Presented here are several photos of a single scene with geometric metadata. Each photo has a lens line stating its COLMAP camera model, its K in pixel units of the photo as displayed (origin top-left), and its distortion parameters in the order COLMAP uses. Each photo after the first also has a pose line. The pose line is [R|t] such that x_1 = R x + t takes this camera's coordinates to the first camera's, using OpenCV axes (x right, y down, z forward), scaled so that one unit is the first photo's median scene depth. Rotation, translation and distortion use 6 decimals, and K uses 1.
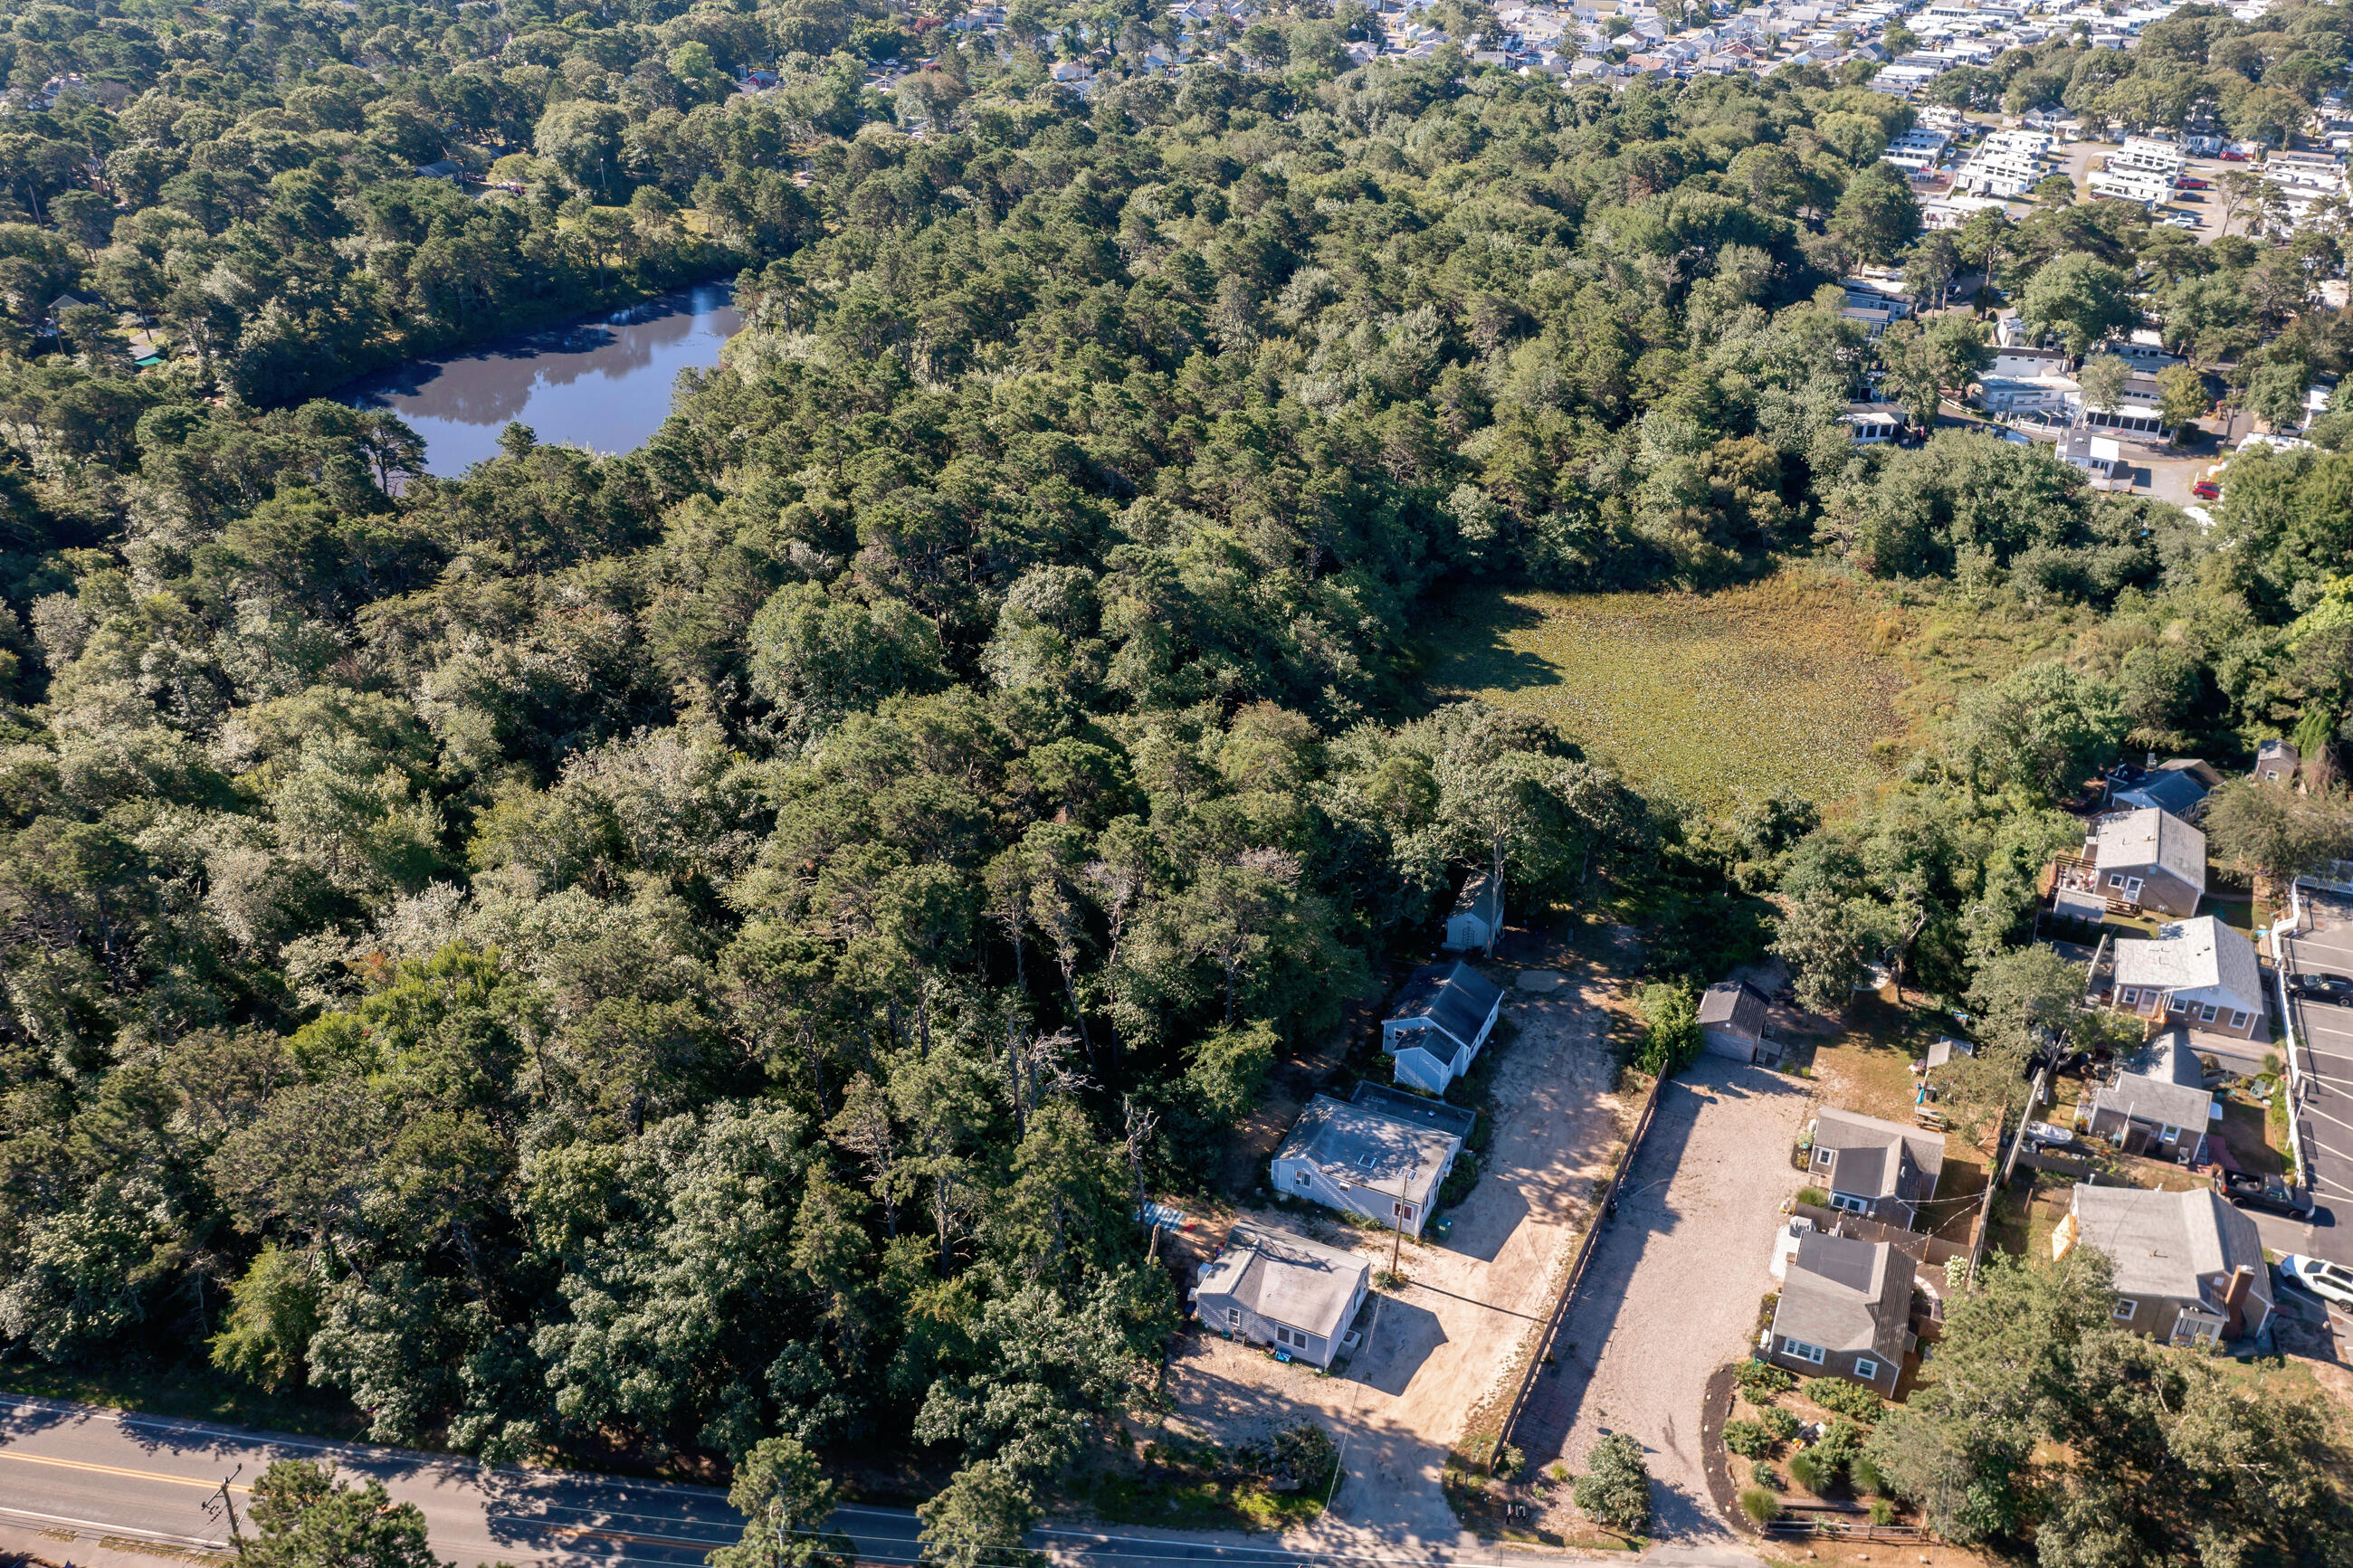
lens RADIAL K [[1859.2, 0, 1171.1], [0, 1859.2, 783.4], [0, 0, 1]] dist [-0.021309, -0.005322]
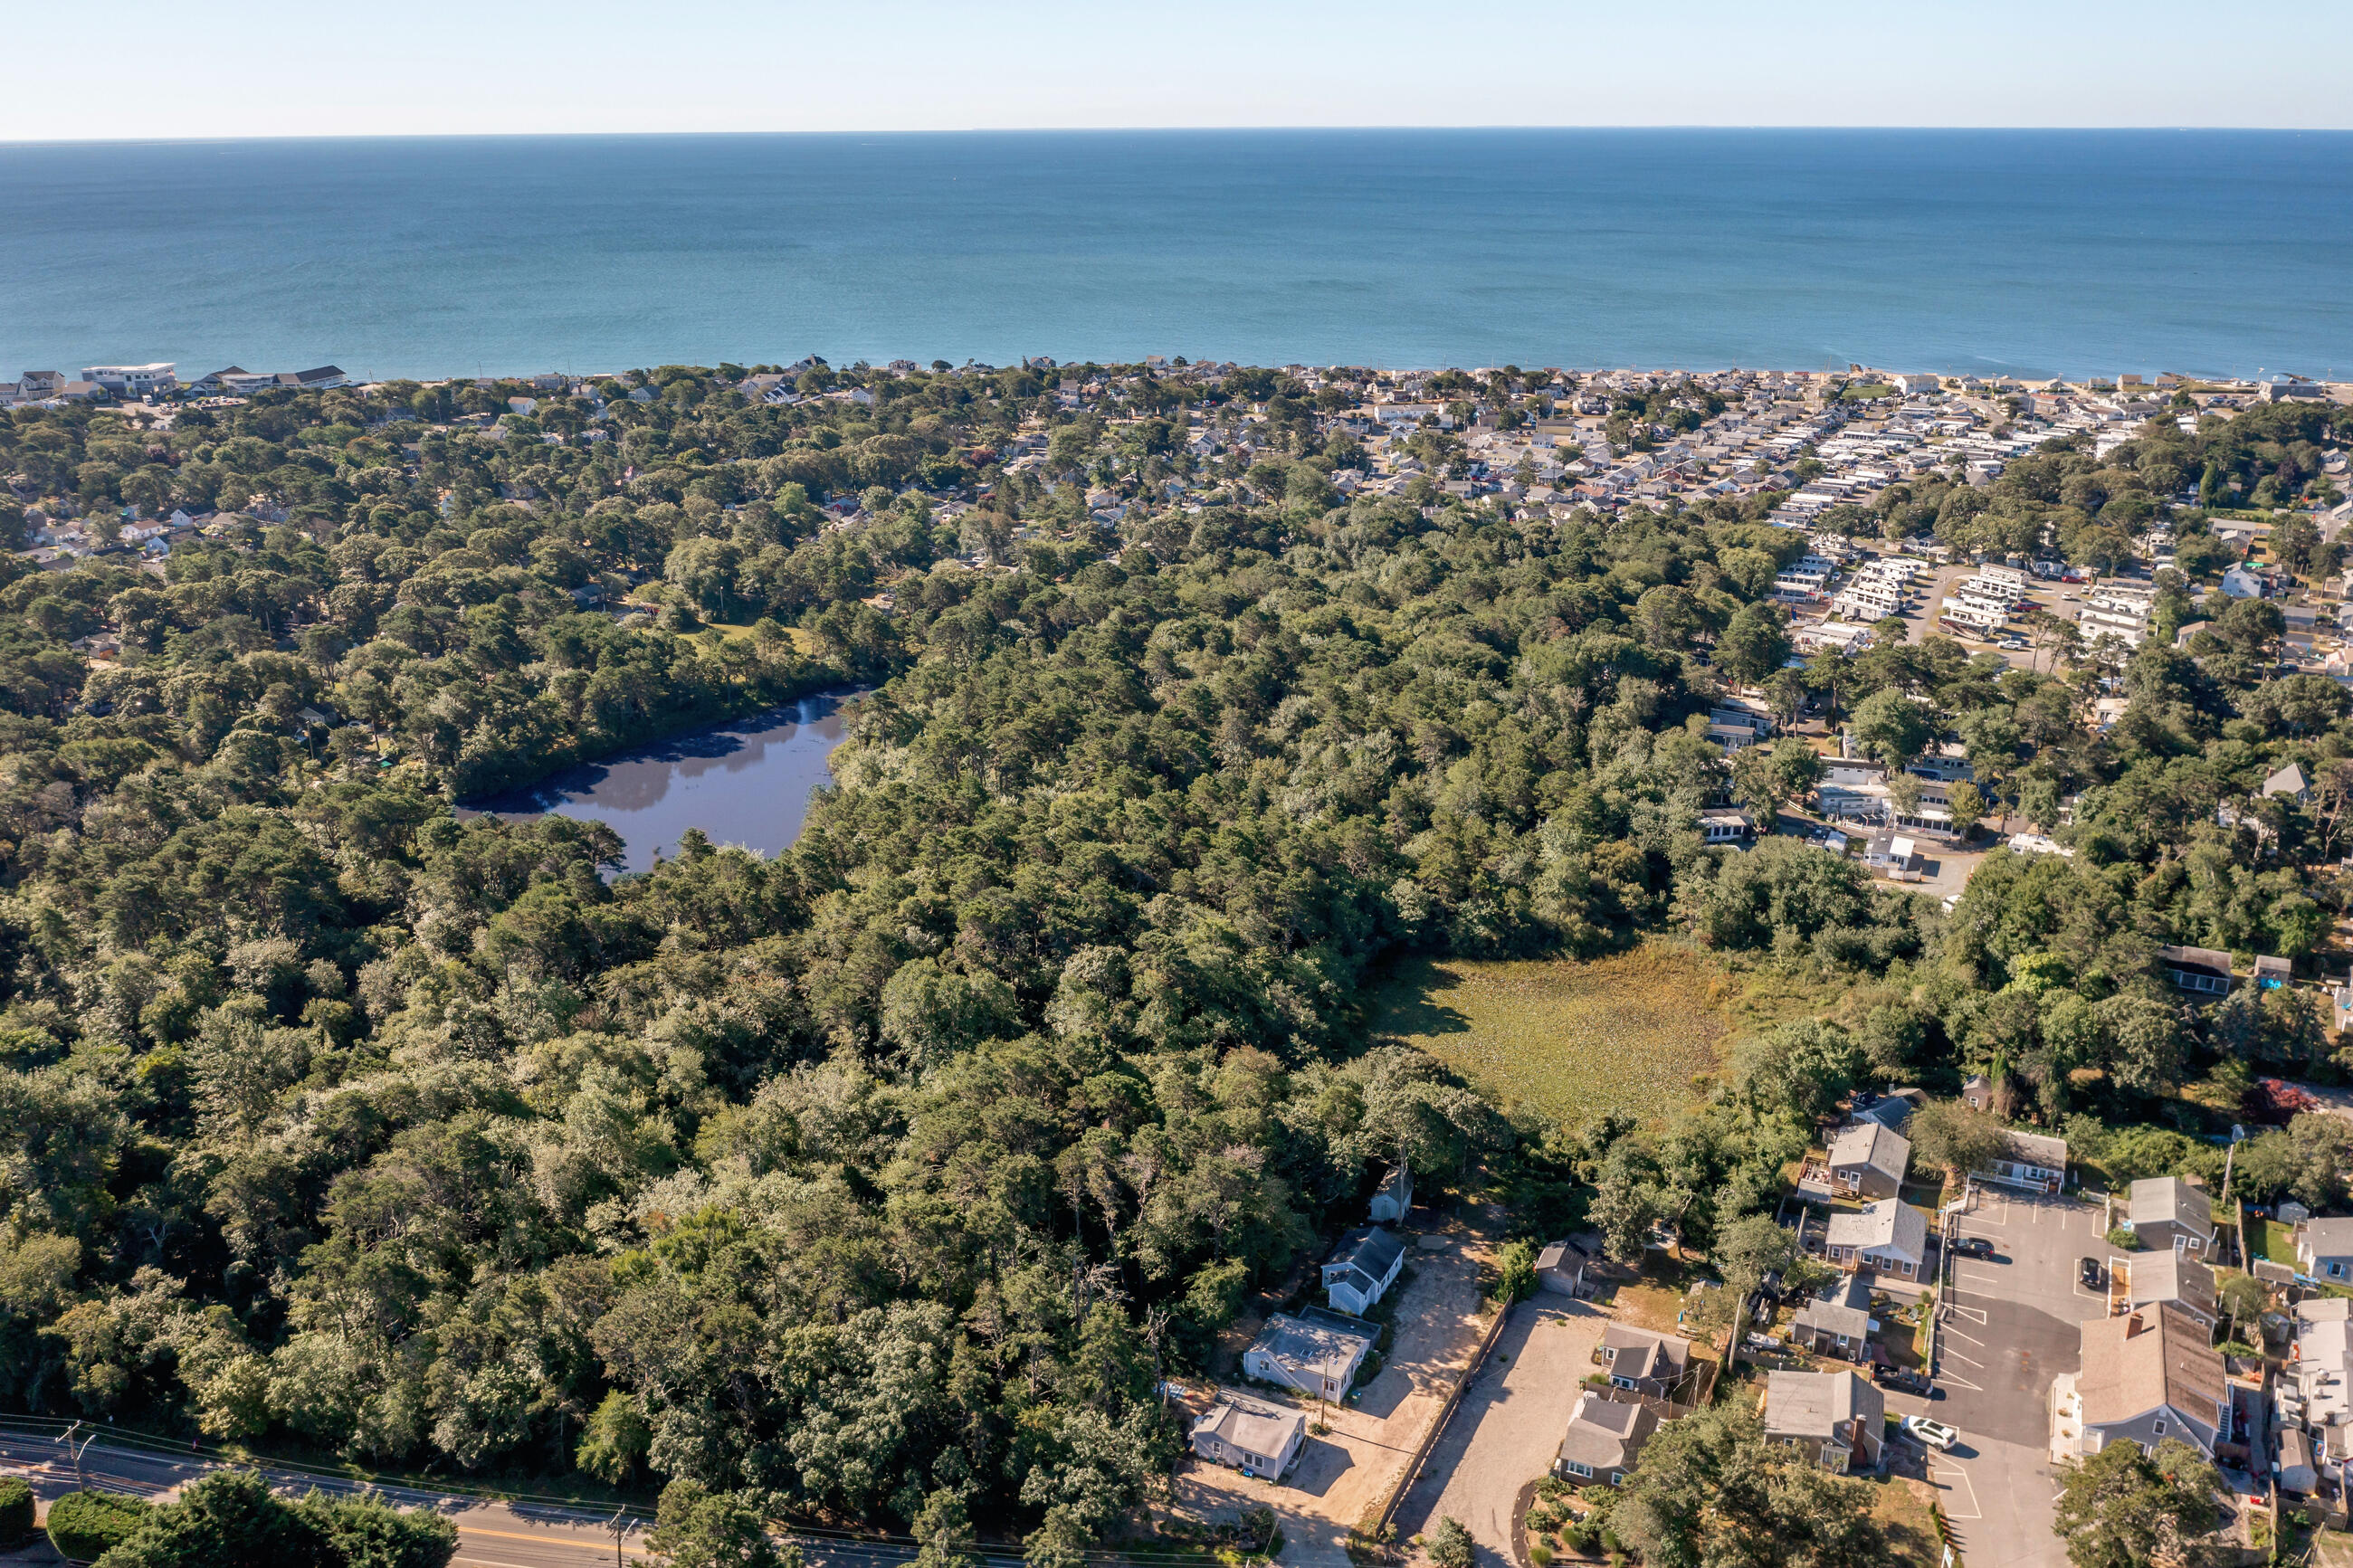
lens RADIAL K [[1859.2, 0, 1175.8], [0, 1859.2, 795.1], [0, 0, 1]] dist [-0.021309, -0.005322]
pose [[0.999963, 0.003039, -0.008055, 0.005359], [-0.004340, 0.985966, -0.166889, 0.003381], [0.007434, 0.166918, 0.985943, -0.333451]]
